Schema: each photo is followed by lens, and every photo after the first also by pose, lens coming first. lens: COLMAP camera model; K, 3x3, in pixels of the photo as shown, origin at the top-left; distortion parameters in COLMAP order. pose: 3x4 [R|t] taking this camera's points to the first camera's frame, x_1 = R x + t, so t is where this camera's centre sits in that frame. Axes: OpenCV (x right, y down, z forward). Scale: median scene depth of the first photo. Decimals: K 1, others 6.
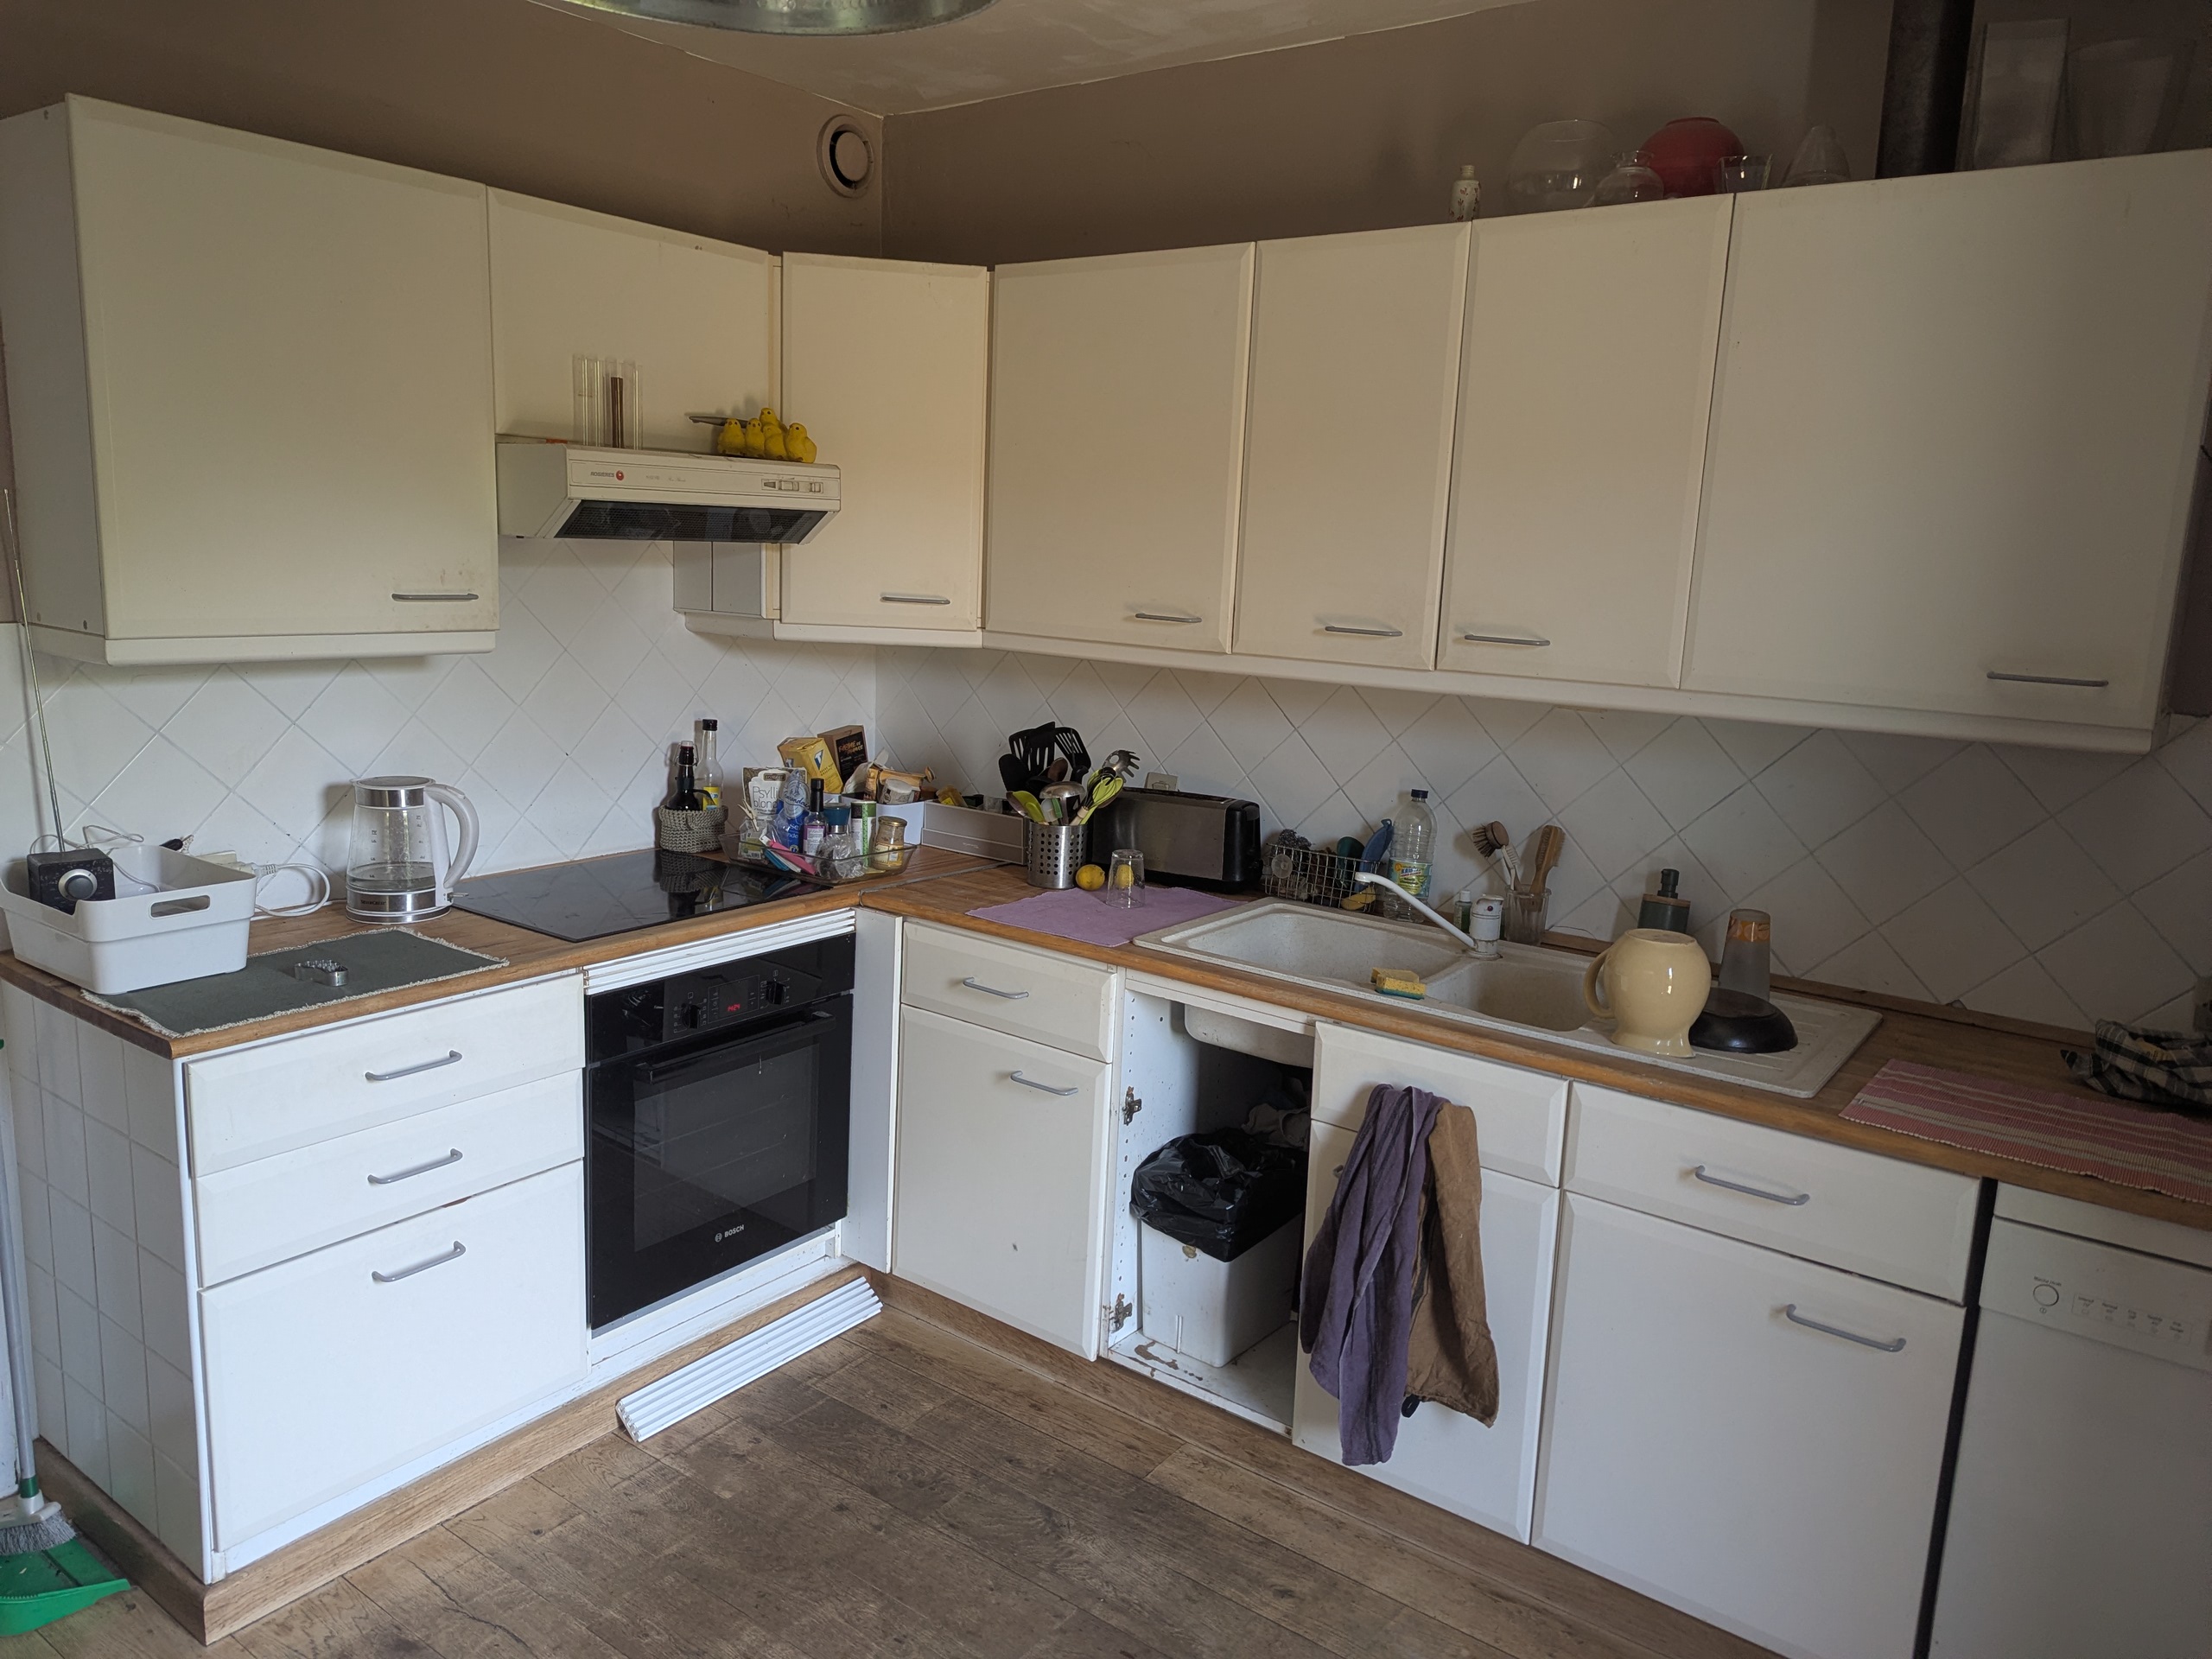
lens RADIAL K [[1551.0, 0, 1106.0], [0, 1551.0, 829.5], [0, 0, 1]] dist [0.039446, -0.049490]
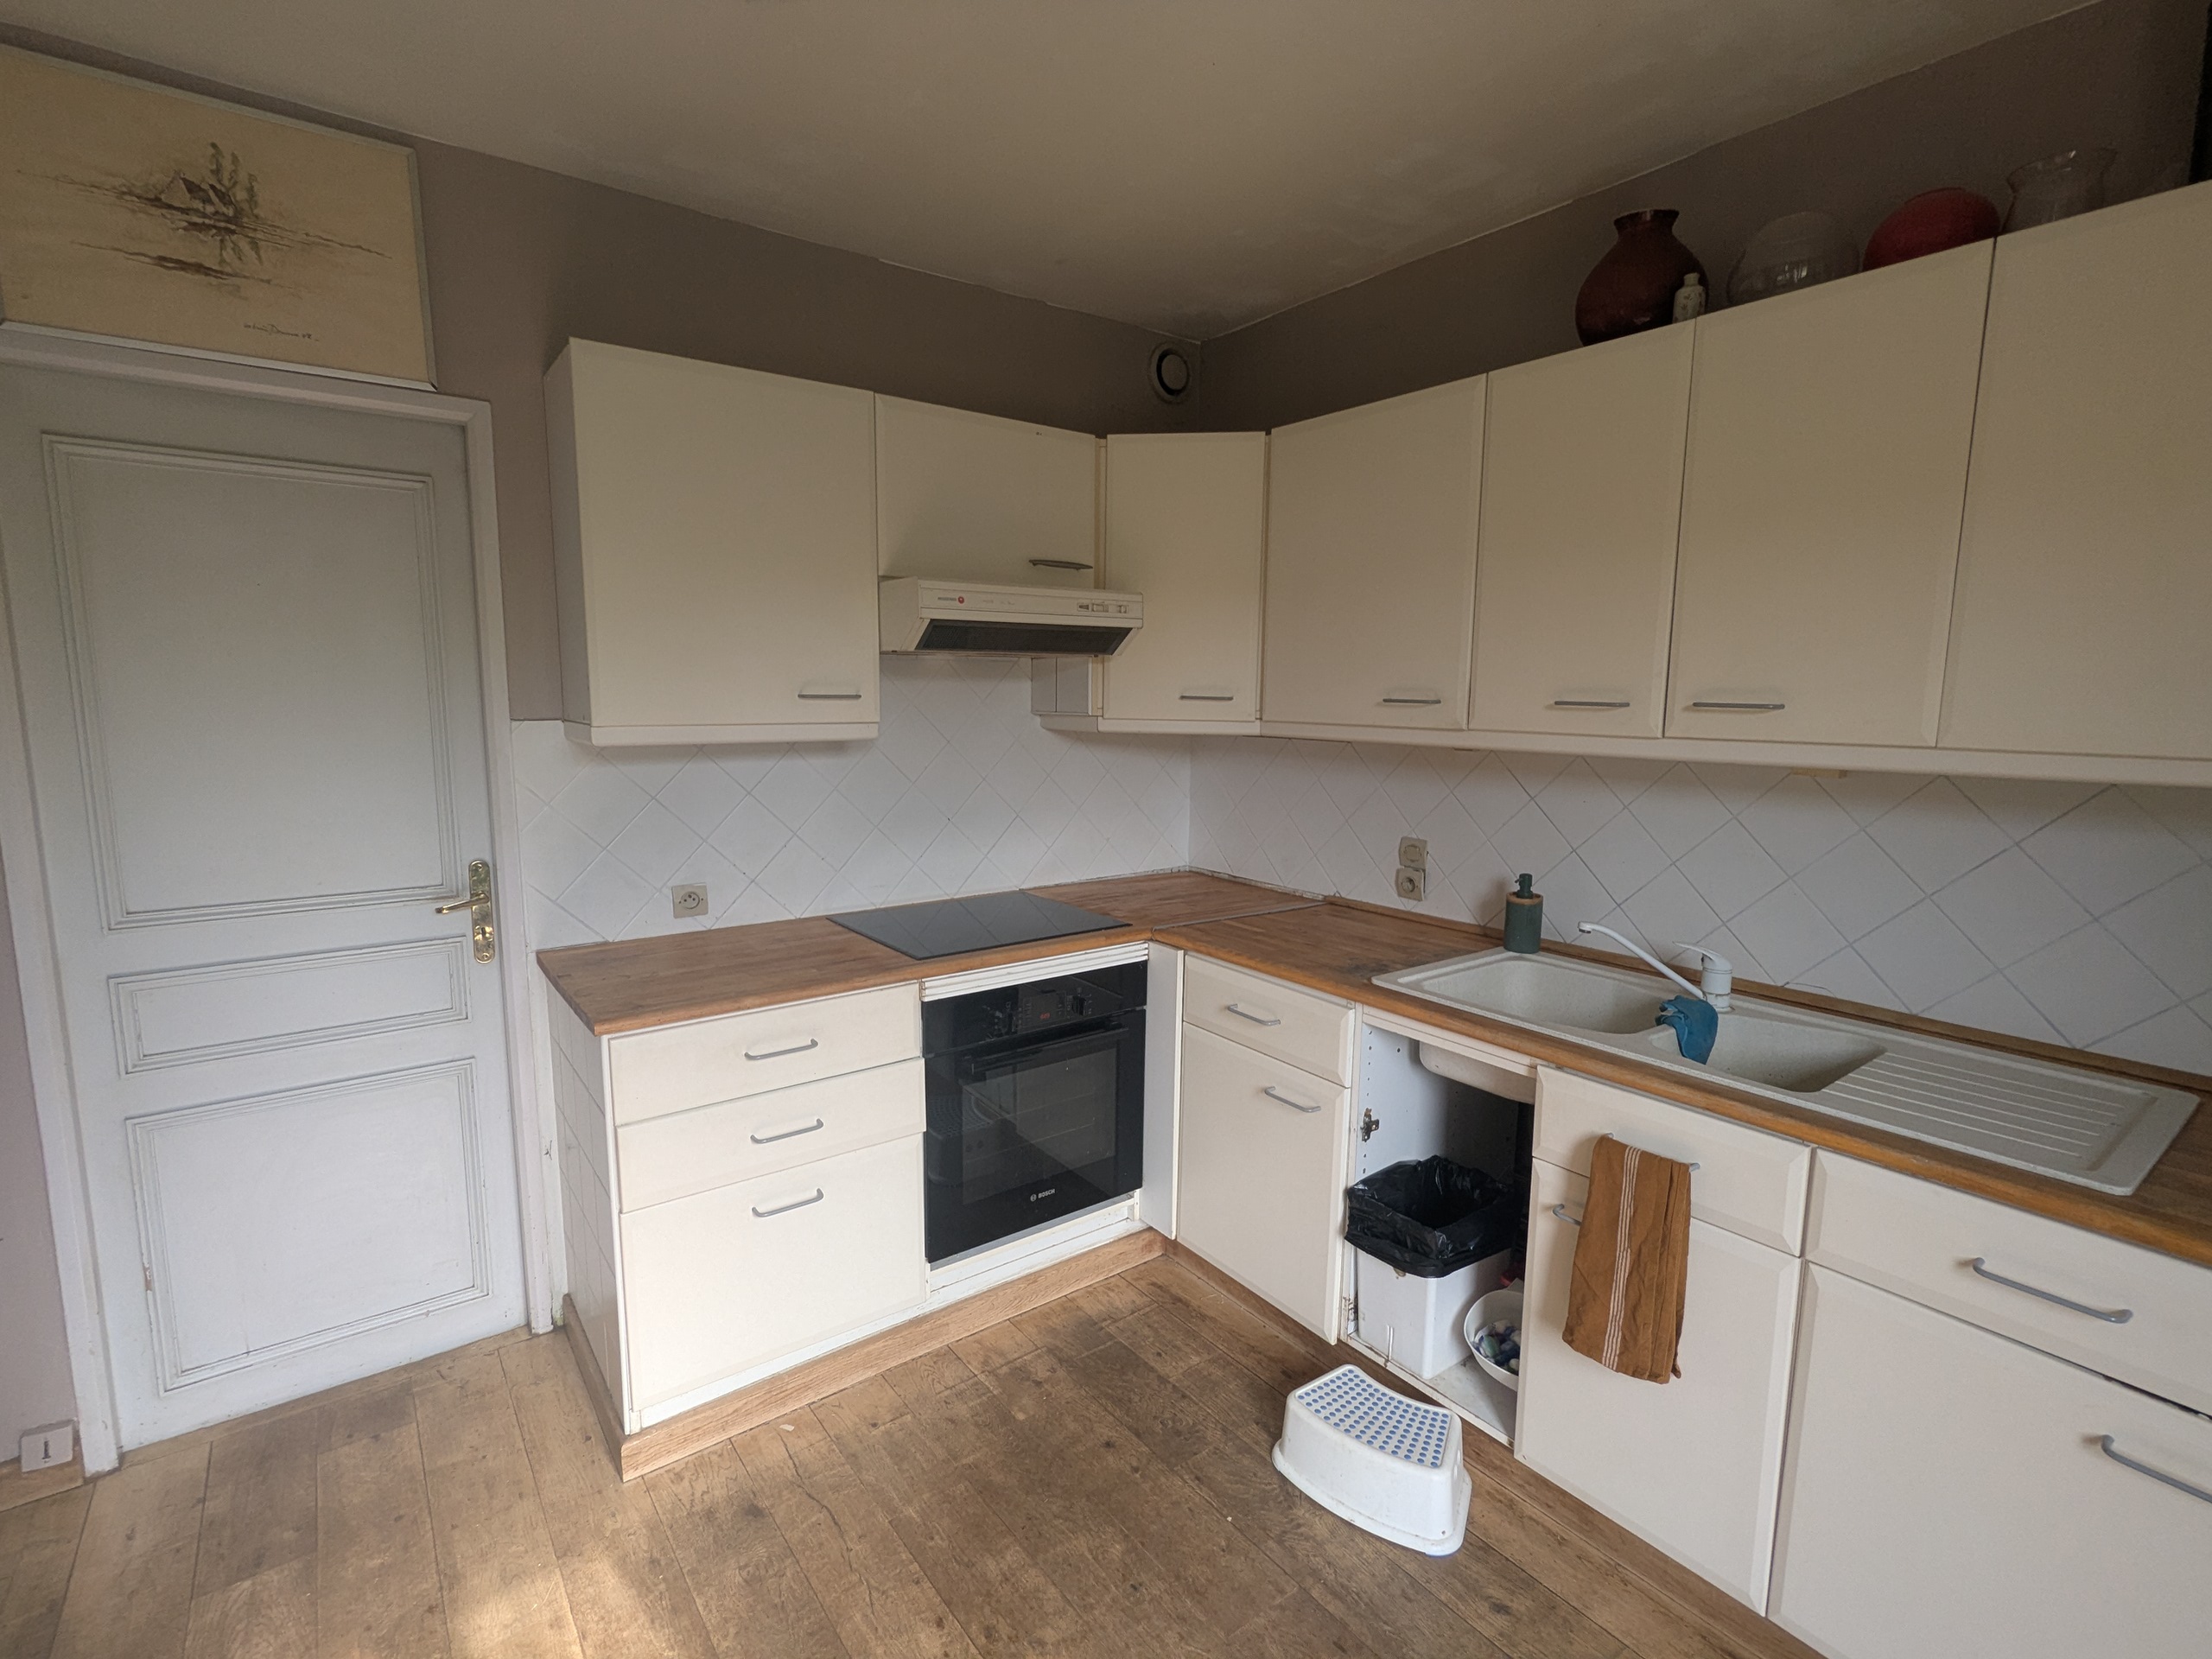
lens RADIAL K [[1039.9, 0, 1104.9], [0, 1039.9, 837.2], [0, 0, 1]] dist [-0.015447, 0.007686]
pose [[0.955884, 0.007941, -0.293638, 0.056600], [-0.022801, 0.998624, -0.047221, 0.007761], [0.292859, 0.051833, 0.954750, 0.218432]]
